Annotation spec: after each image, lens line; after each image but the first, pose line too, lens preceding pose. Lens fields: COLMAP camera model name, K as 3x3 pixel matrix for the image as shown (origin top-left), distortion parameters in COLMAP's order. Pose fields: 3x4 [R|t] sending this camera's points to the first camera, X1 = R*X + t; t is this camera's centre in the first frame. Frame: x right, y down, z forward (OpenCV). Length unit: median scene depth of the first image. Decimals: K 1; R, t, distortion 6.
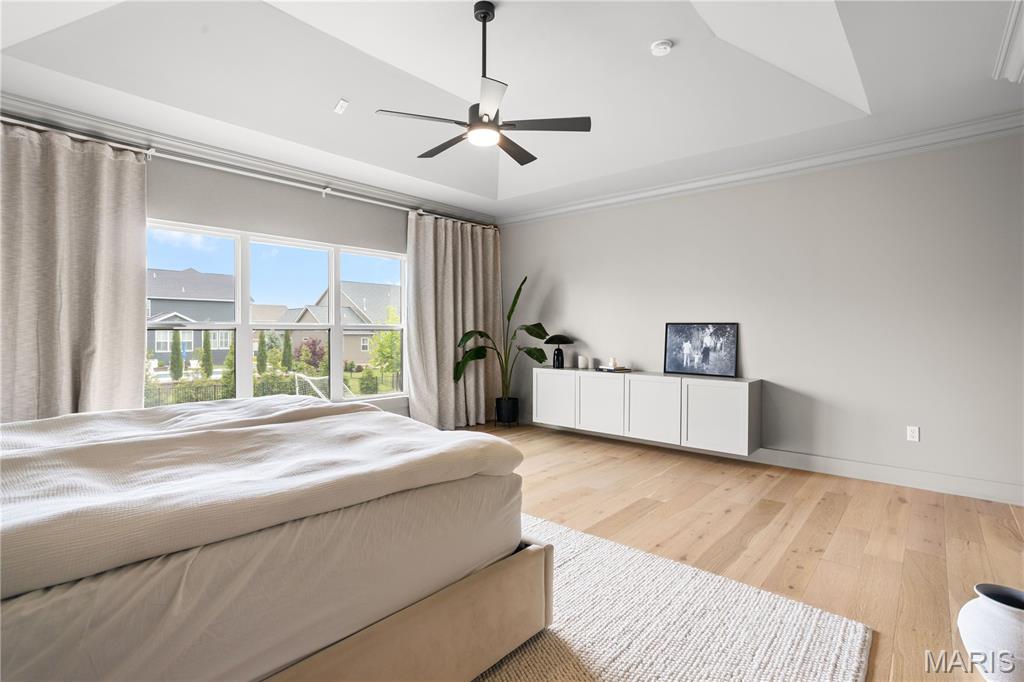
lens RADIAL K [[487.1, 0, 508.2], [0, 487.1, 331.6], [0, 0, 1]] dist [-0.050791, 0.024814]
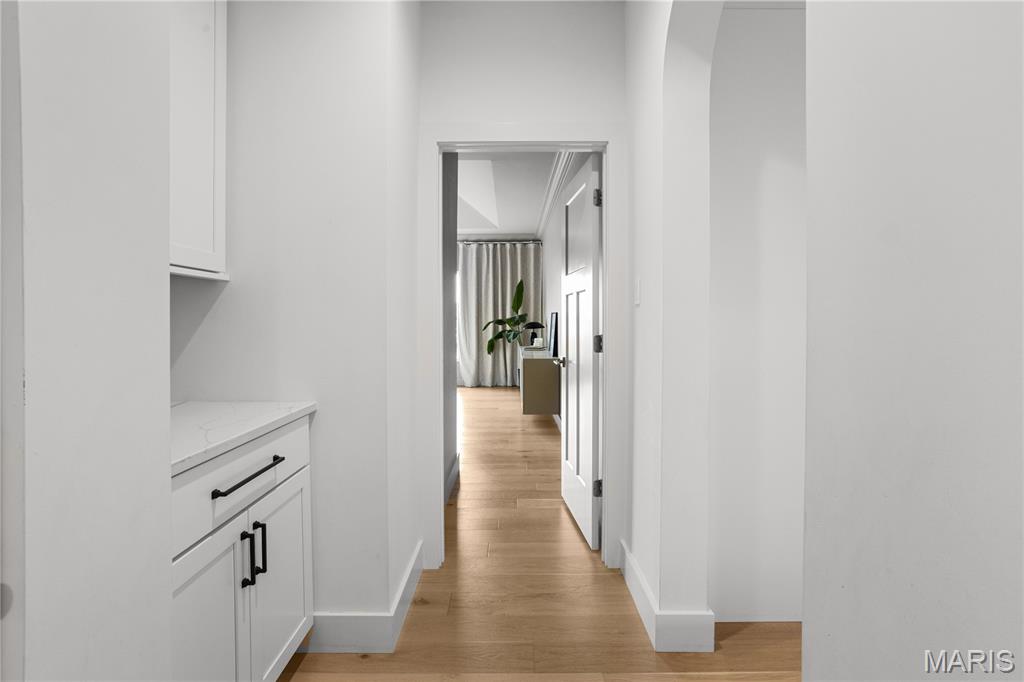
lens RADIAL K [[489.1, 0, 511.6], [0, 489.1, 323.6], [0, 0, 1]] dist [-0.054153, 0.033127]
pose [[0.651836, -0.001293, -0.758359, 1.287766], [0.012091, 0.999889, 0.008688, -0.001129], [0.758264, -0.014832, 0.651779, 0.103125]]
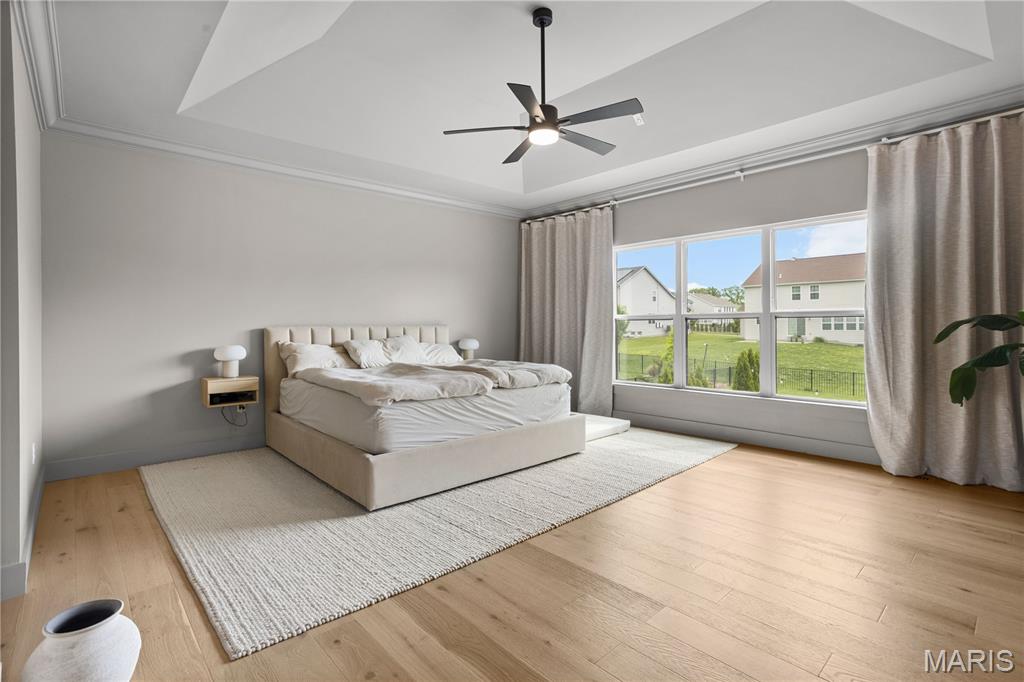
lens RADIAL K [[489.1, 0, 511.6], [0, 489.1, 323.6], [0, 0, 1]] dist [-0.054153, 0.033127]
pose [[-0.102152, -0.000106, -0.994769, 0.630194], [0.011877, 0.999929, -0.001327, 0.003504], [0.994698, -0.011950, -0.102143, 0.637155]]
